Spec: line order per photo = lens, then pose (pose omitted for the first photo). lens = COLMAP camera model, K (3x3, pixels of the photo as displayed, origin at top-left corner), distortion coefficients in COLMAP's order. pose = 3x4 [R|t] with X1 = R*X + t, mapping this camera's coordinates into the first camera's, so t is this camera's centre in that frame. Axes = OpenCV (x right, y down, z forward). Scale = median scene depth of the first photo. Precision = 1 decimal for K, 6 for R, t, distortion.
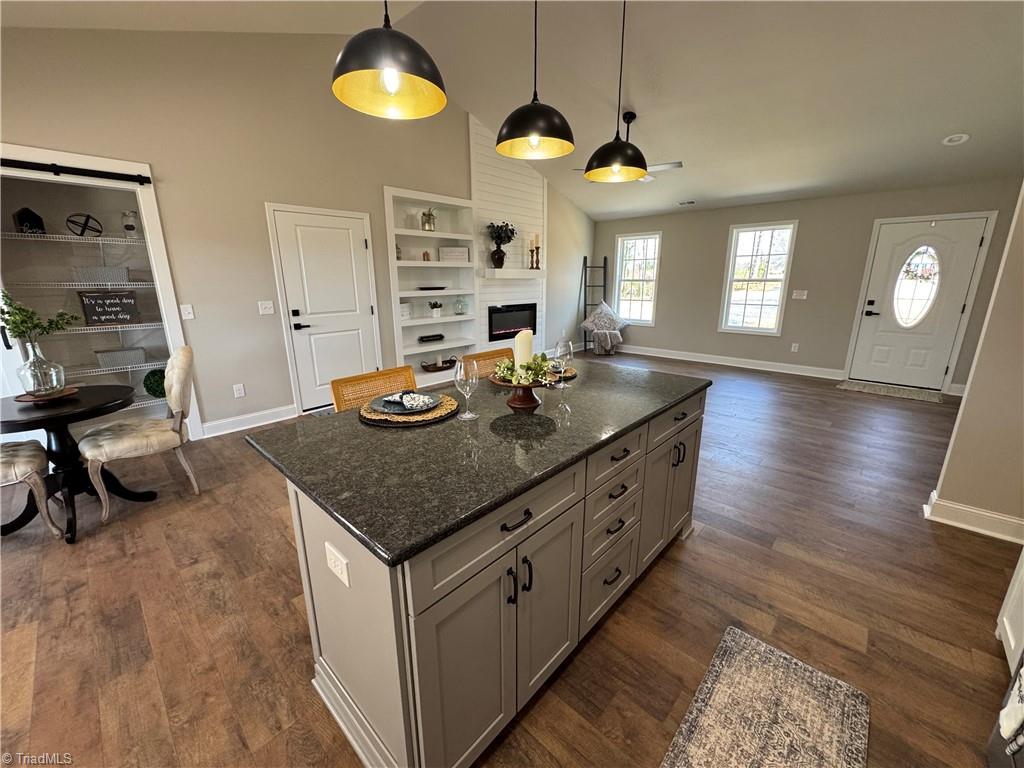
lens RADIAL K [[407.9, 0, 512.4], [0, 407.9, 382.1], [0, 0, 1]] dist [-0.002277, -0.000028]
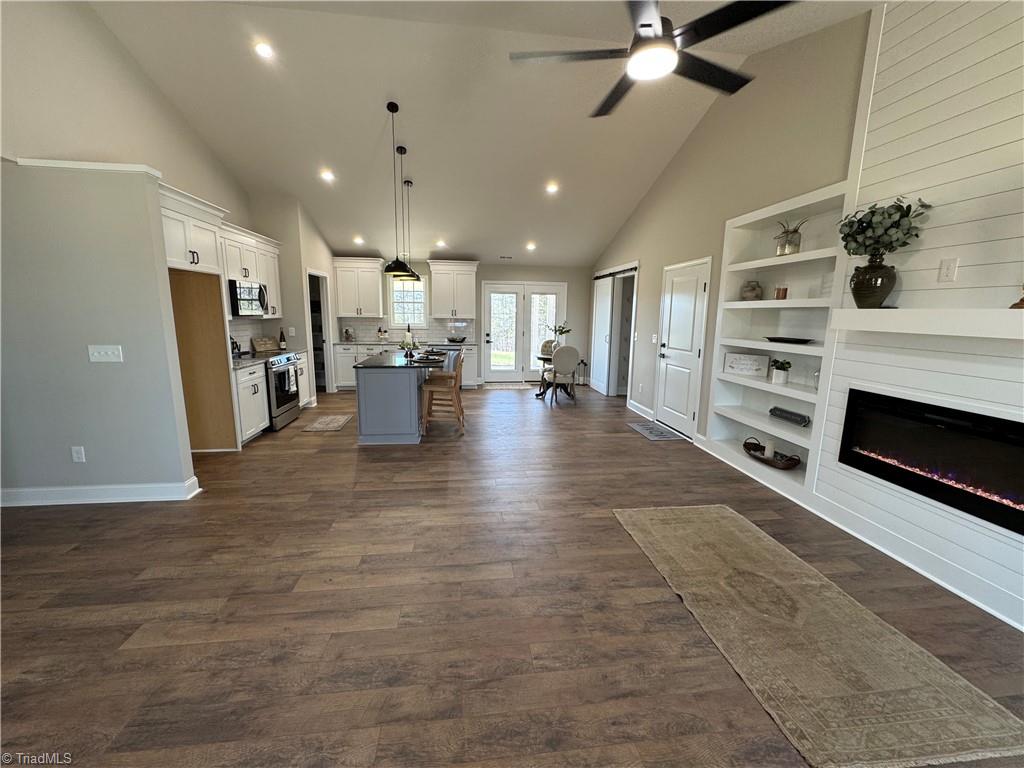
lens RADIAL K [[407.9, 0, 512.4], [0, 407.9, 382.1], [0, 0, 1]] dist [-0.002277, -0.000028]
pose [[-0.639812, 0.125547, -0.758207, 0.679785], [-0.202529, 0.924150, 0.323928, -0.333300], [0.741365, 0.360812, -0.565855, 1.227300]]
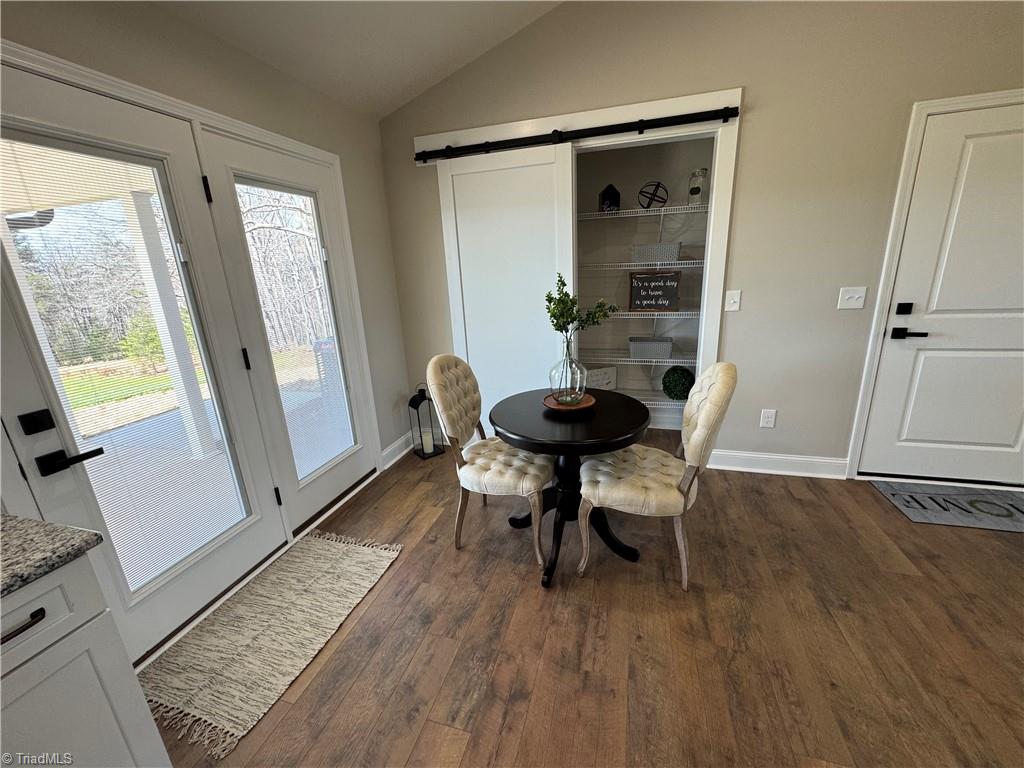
lens RADIAL K [[406.2, 0, 512.3], [0, 406.2, 382.2], [0, 0, 1]] dist [-0.001750, 0.000085]
pose [[0.447616, 0.227801, -0.864723, -0.234055], [-0.178724, 0.970287, 0.163096, -0.058177], [0.876184, 0.081543, 0.475029, 0.241571]]
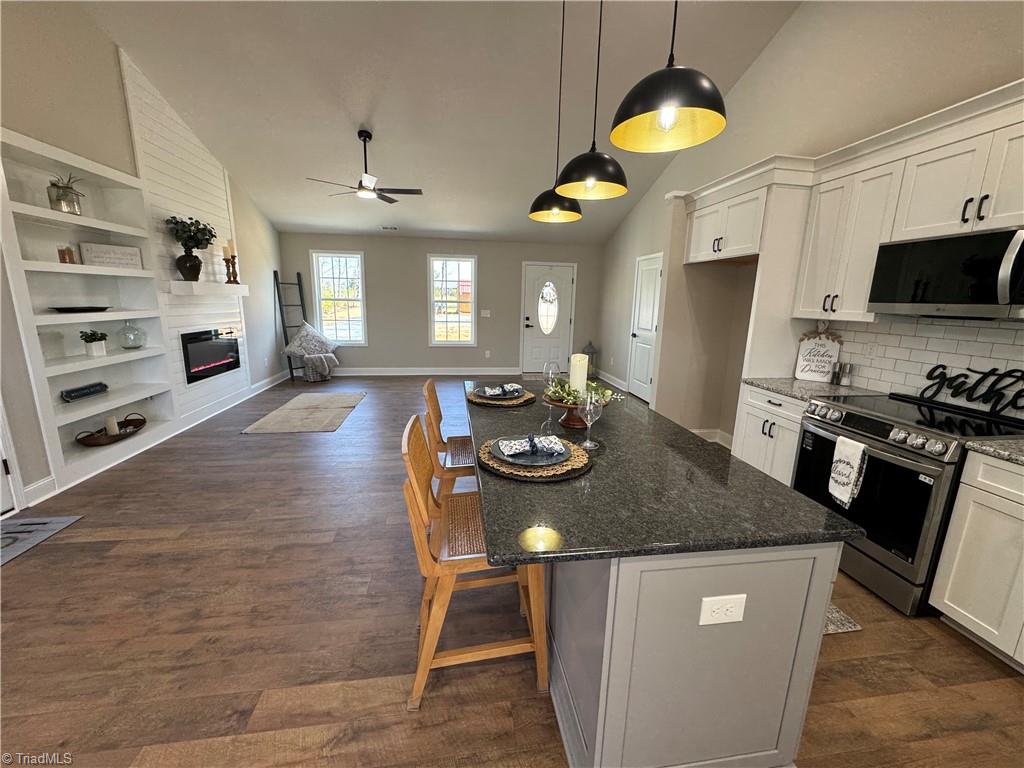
lens RADIAL K [[407.9, 0, 512.4], [0, 407.9, 382.1], [0, 0, 1]] dist [-0.002277, -0.000028]
pose [[0.624748, -0.138303, 0.768481, -0.317617], [0.169707, 0.984713, 0.039252, -0.044747], [-0.762161, 0.105893, 0.638668, 0.162279]]
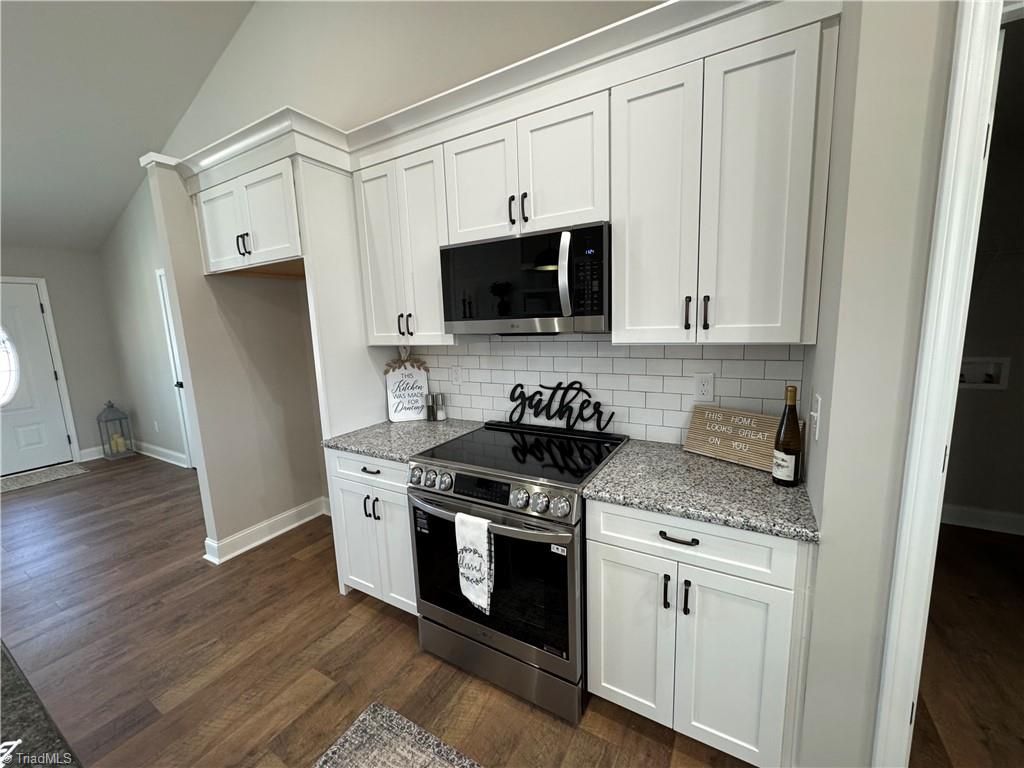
lens RADIAL K [[406.2, 0, 512.3], [0, 406.2, 382.2], [0, 0, 1]] dist [-0.001750, 0.000085]
pose [[-0.220816, -0.134485, 0.965999, -0.051409], [0.280818, 0.939738, 0.195020, -0.050026], [-0.934014, 0.314334, -0.169743, 0.161943]]
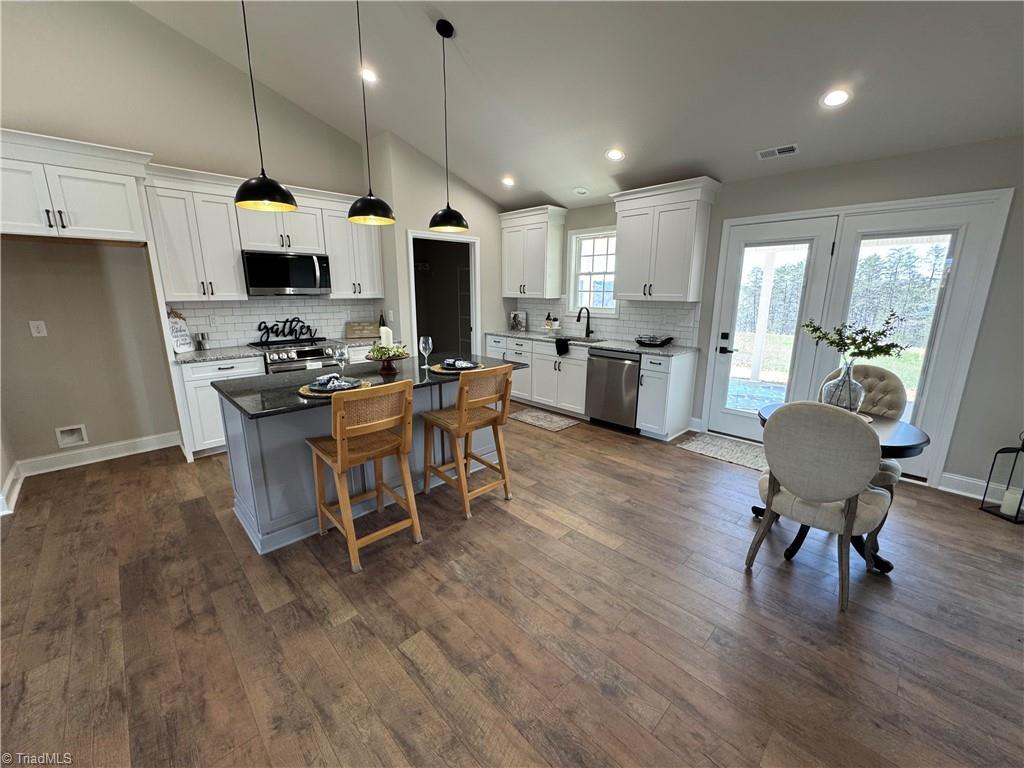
lens RADIAL K [[407.9, 0, 512.4], [0, 407.9, 382.1], [0, 0, 1]] dist [-0.002277, -0.000028]
pose [[-0.999052, -0.007520, 0.042876, -0.194692], [0.012965, 0.888858, 0.457999, -0.236998], [-0.041554, 0.458121, -0.887918, 0.892128]]
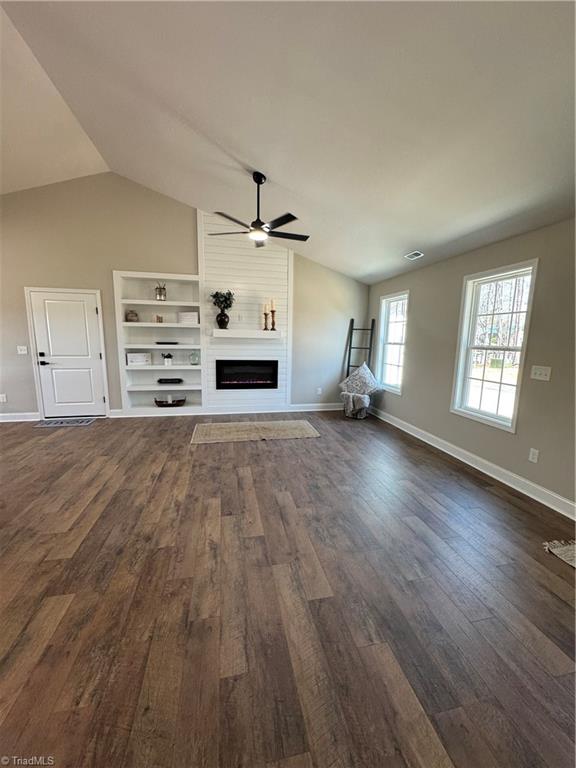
lens RADIAL K [[304.6, 0, 289.8], [0, 304.6, 384.3], [0, 0, 1]] dist [-0.001750, 0.000085]
pose [[0.822625, 0.109067, -0.558026, 0.788141], [-0.164755, 0.985049, -0.050348, -0.133107], [0.544192, 0.133354, 0.828294, 0.487243]]
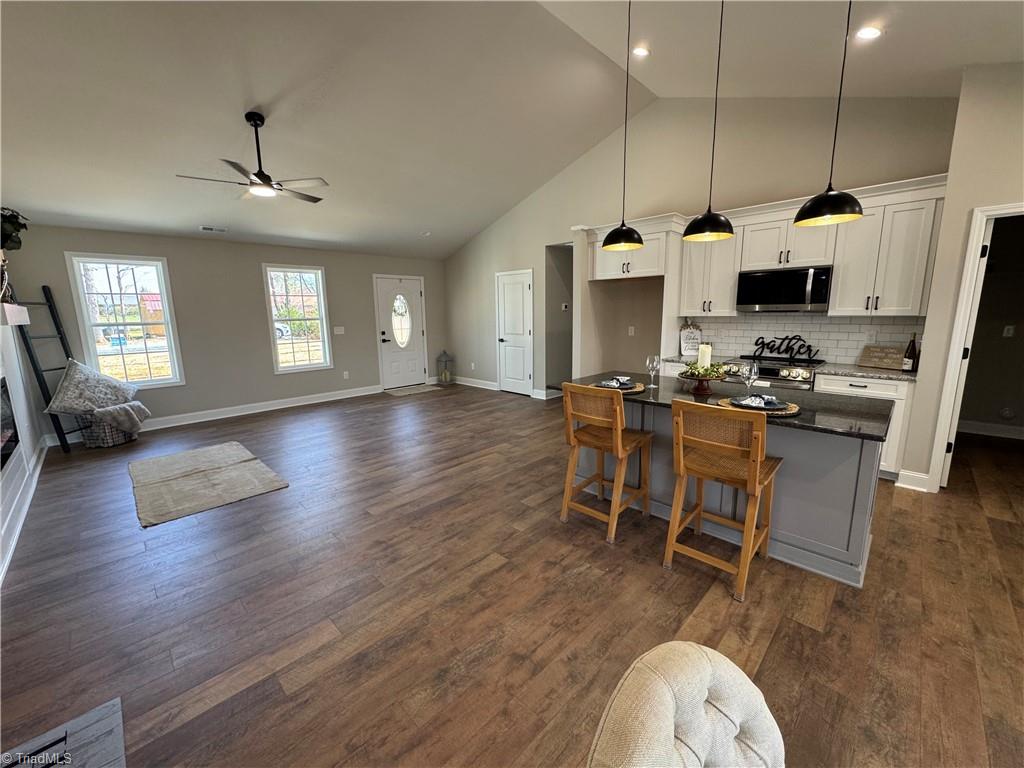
lens RADIAL K [[407.9, 0, 512.4], [0, 407.9, 382.1], [0, 0, 1]] dist [-0.002277, -0.000028]
pose [[0.029211, -0.169029, 0.985178, -0.550288], [0.263795, 0.951961, 0.155508, -0.151095], [-0.964136, 0.255342, 0.072397, 0.574877]]
